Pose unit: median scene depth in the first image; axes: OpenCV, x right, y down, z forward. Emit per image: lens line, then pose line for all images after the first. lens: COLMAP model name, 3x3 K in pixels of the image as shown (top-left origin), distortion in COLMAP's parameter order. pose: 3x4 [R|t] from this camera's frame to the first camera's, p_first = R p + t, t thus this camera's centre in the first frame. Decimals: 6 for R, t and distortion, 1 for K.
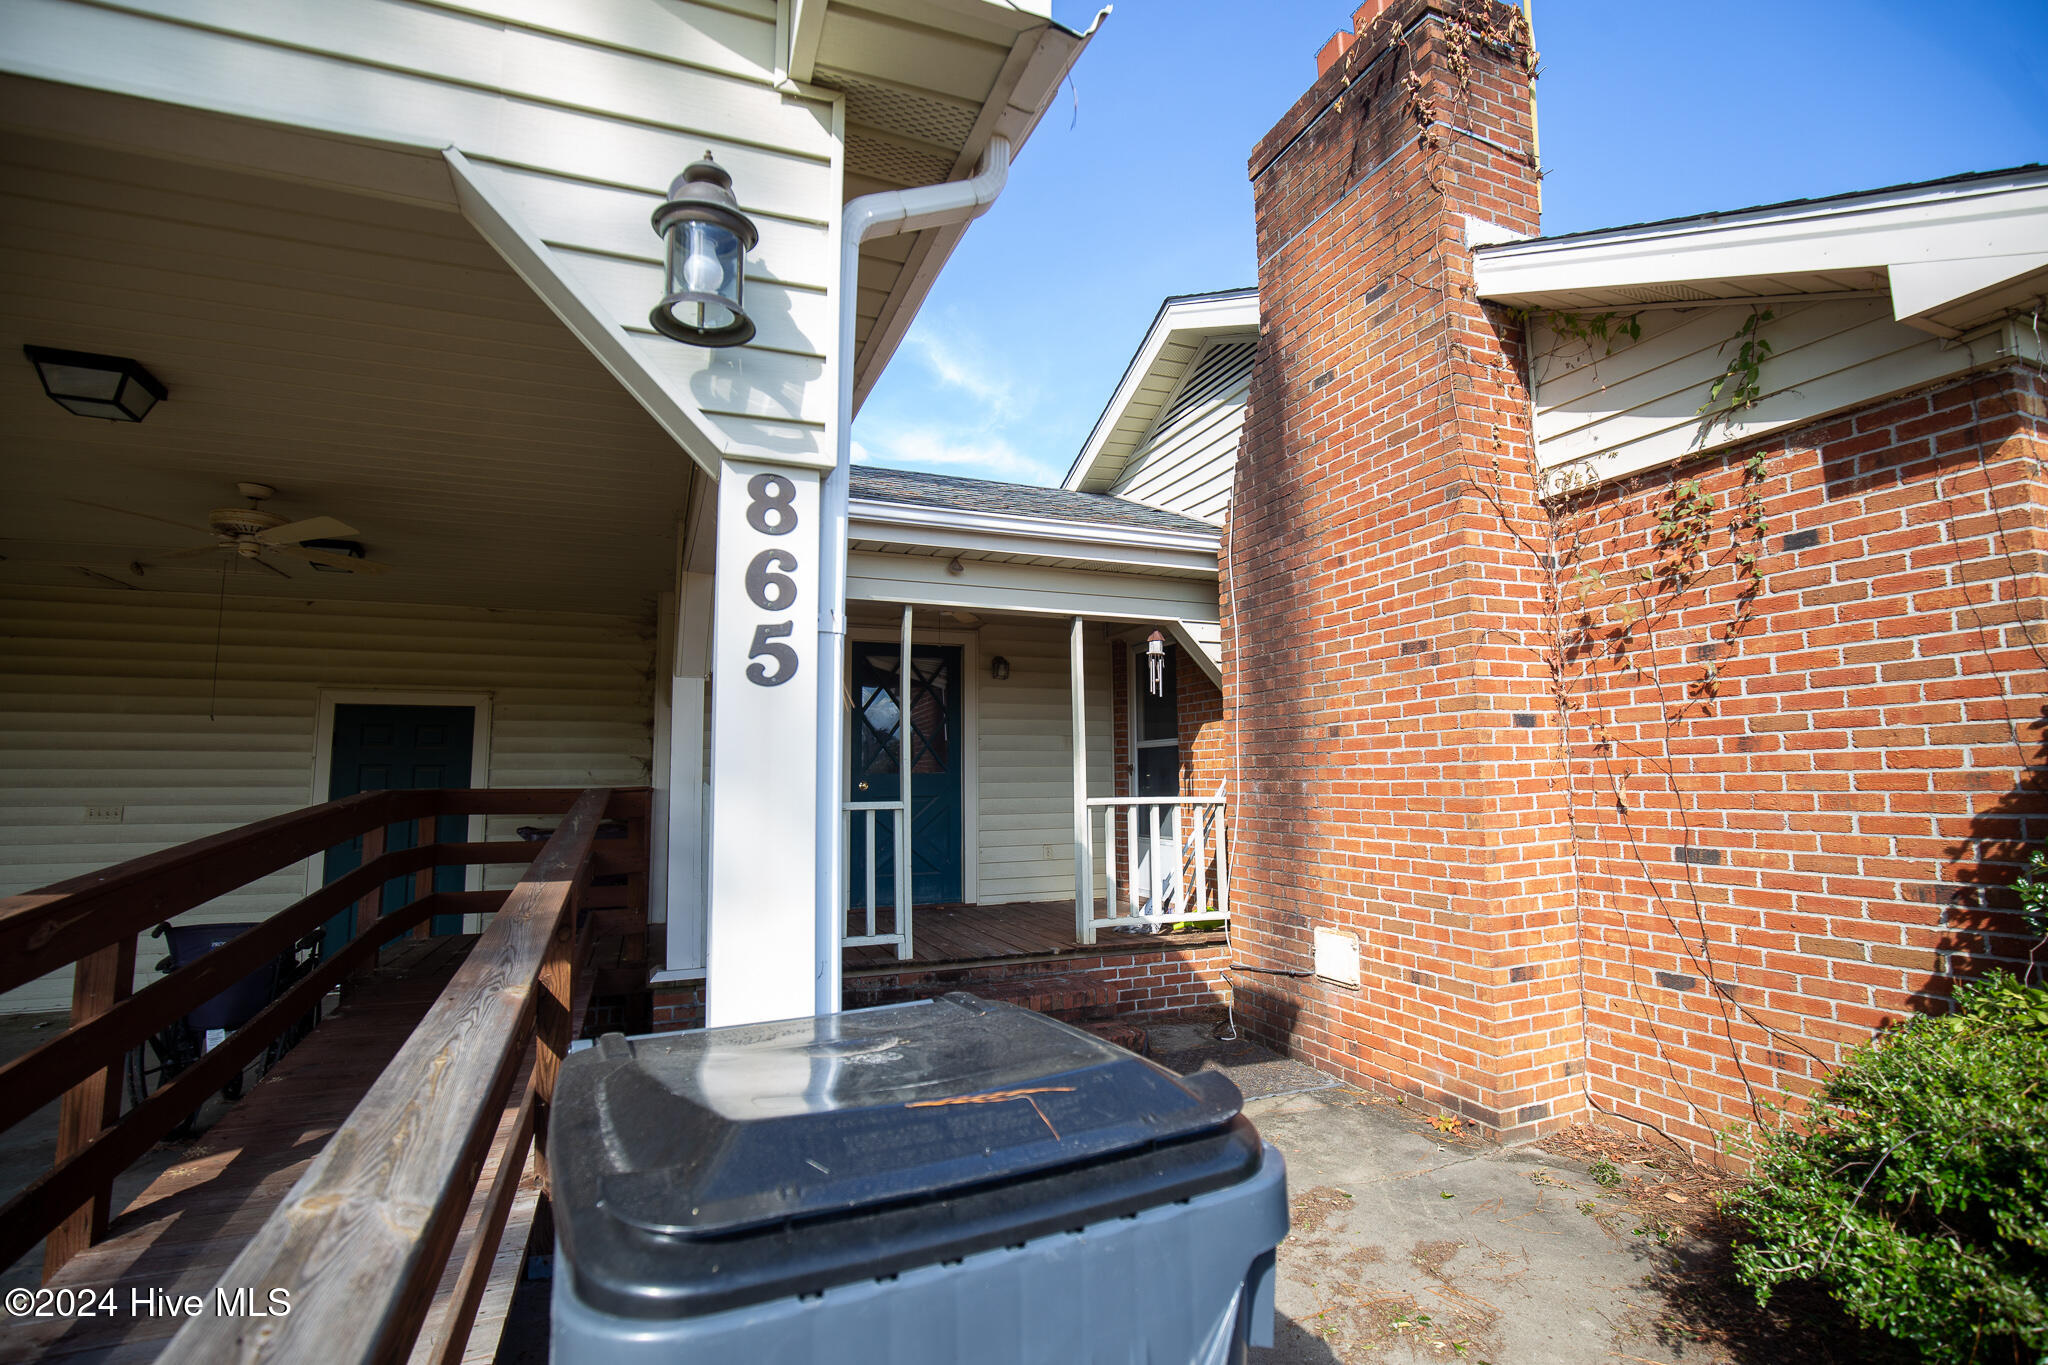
lens RADIAL K [[948.2, 0, 1028.0], [0, 948.2, 683.5], [0, 0, 1]] dist [-0.030457, 0.006933]
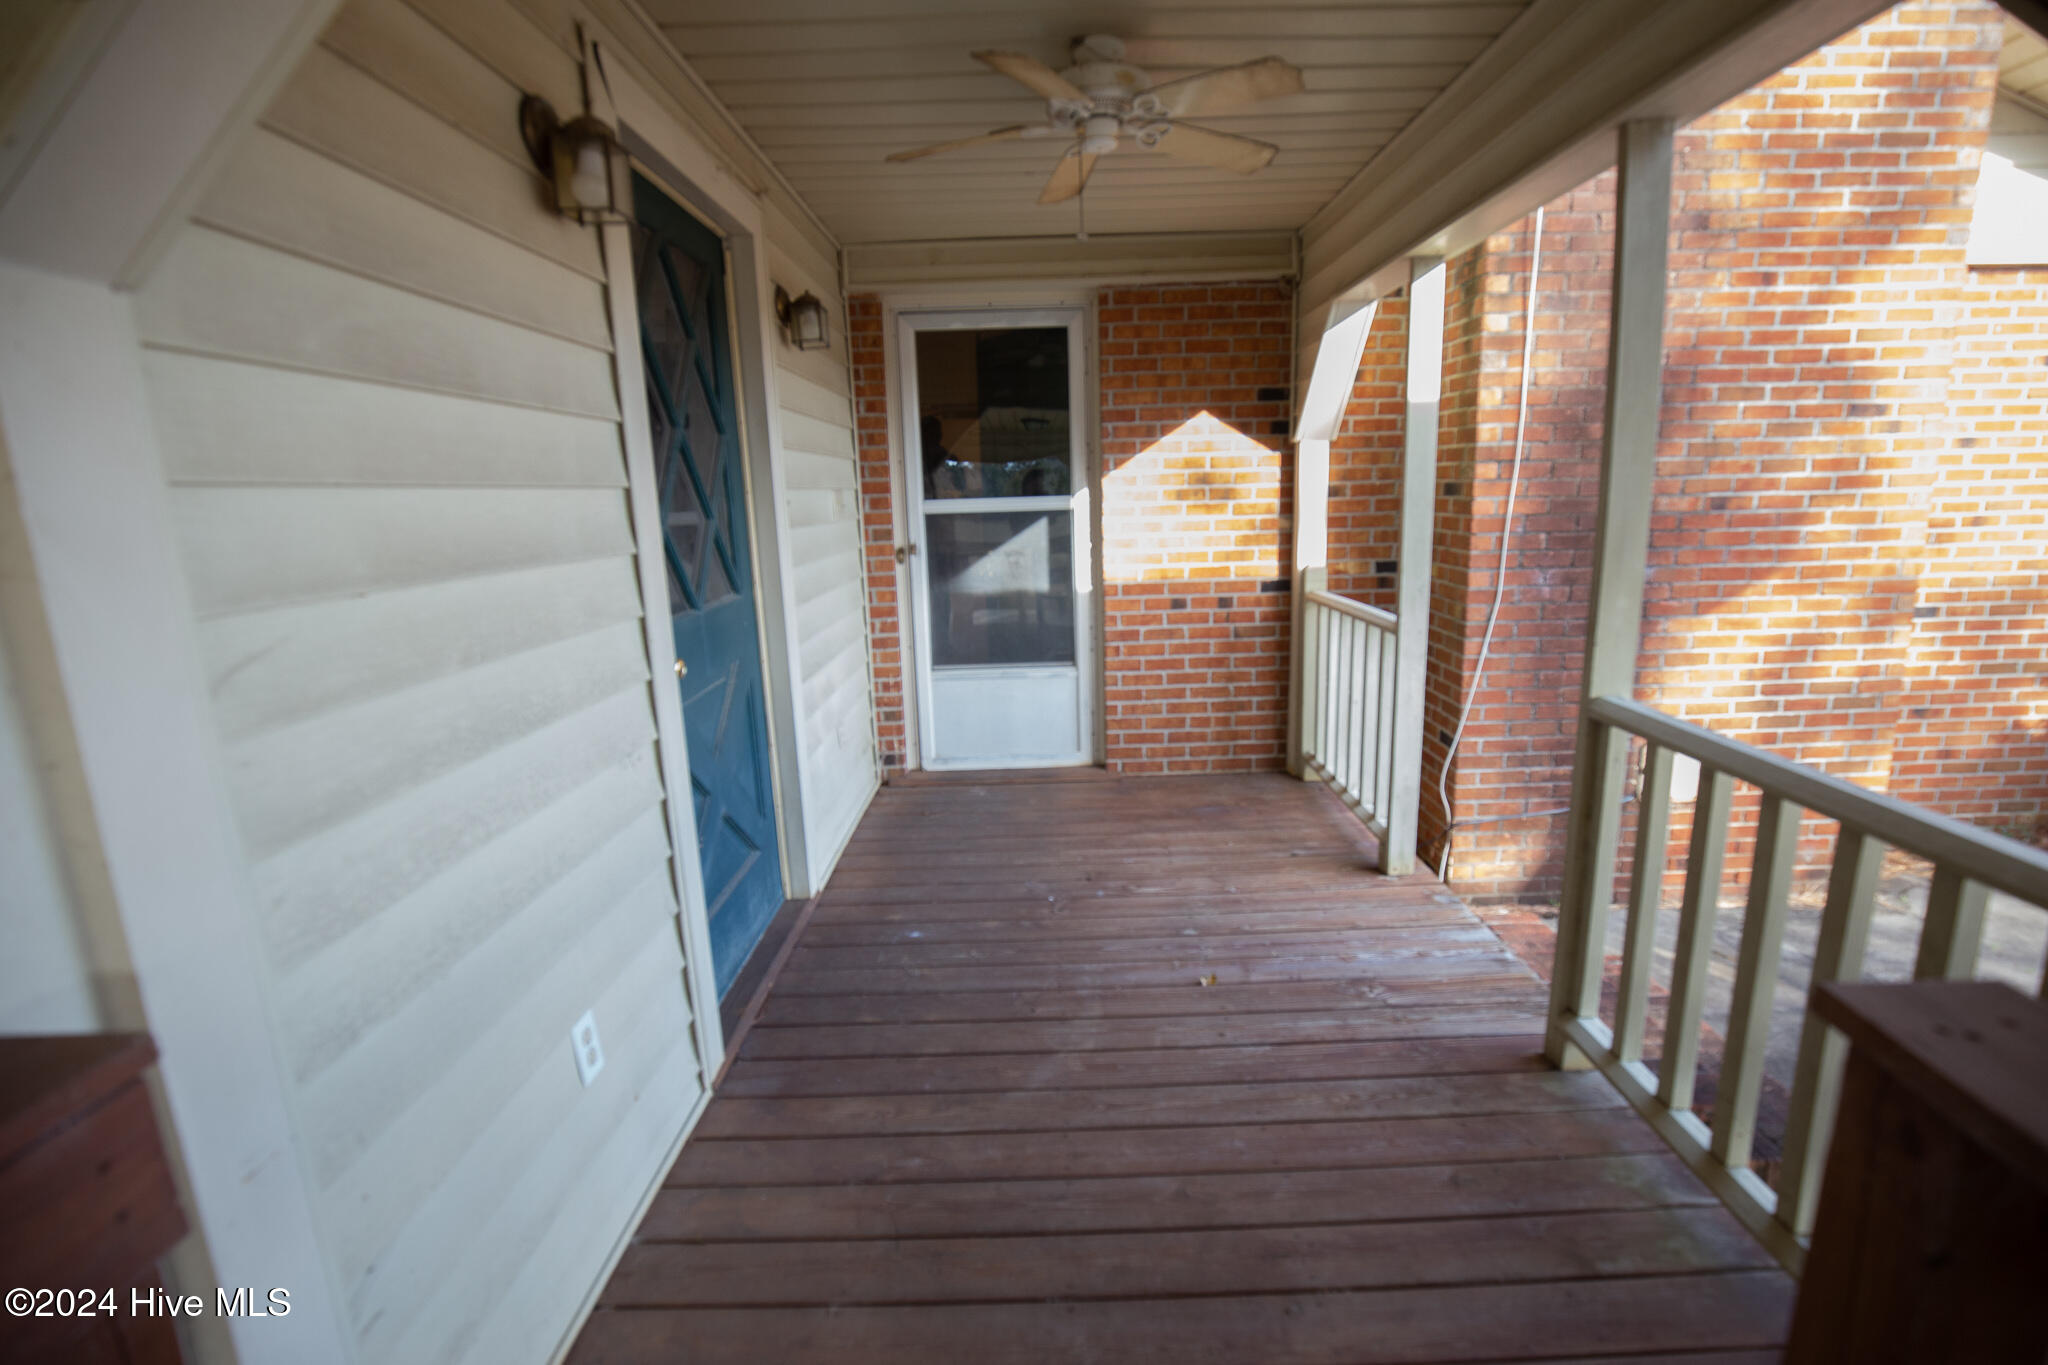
lens RADIAL K [[948.2, 0, 1032.3], [0, 948.2, 683.8], [0, 0, 1]] dist [-0.030457, 0.006933]
pose [[0.373169, -0.188306, 0.908452, -0.627578], [-0.068285, 0.970955, 0.229312, 0.056700], [-0.925247, -0.147605, 0.349472, 1.221086]]
